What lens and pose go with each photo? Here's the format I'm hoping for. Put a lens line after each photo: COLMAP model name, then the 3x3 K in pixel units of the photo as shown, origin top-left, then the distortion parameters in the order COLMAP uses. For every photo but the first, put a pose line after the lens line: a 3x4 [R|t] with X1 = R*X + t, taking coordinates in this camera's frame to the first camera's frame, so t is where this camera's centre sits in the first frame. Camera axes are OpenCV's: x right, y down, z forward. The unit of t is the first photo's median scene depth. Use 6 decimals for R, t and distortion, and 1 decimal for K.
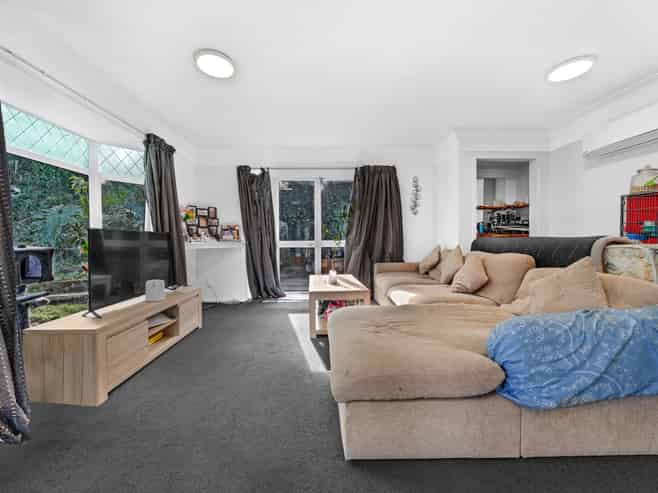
lens RADIAL K [[268.1, 0, 329.0], [0, 268.1, 246.5], [0, 0, 1]] dist [-0.000244, -0.000161]
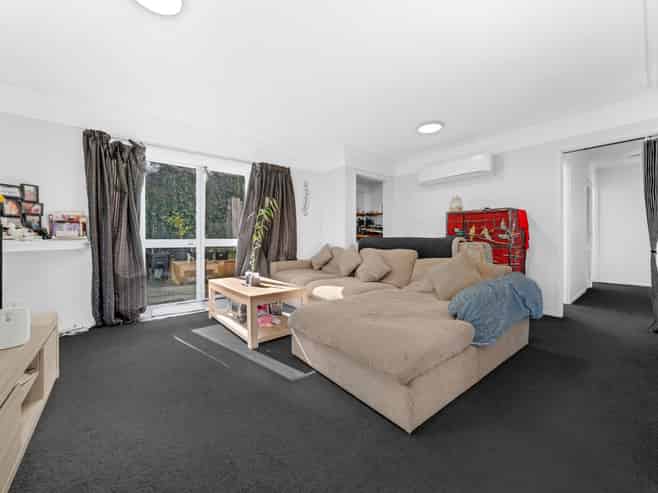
lens RADIAL K [[263.7, 0, 332.0], [0, 263.7, 243.9], [0, 0, 1]] dist [-0.000987, -0.000203]
pose [[0.790800, -0.005819, 0.612046, -0.256471], [0.009170, 0.999955, -0.002341, -0.001474], [-0.612005, 0.007464, 0.790818, 0.091576]]
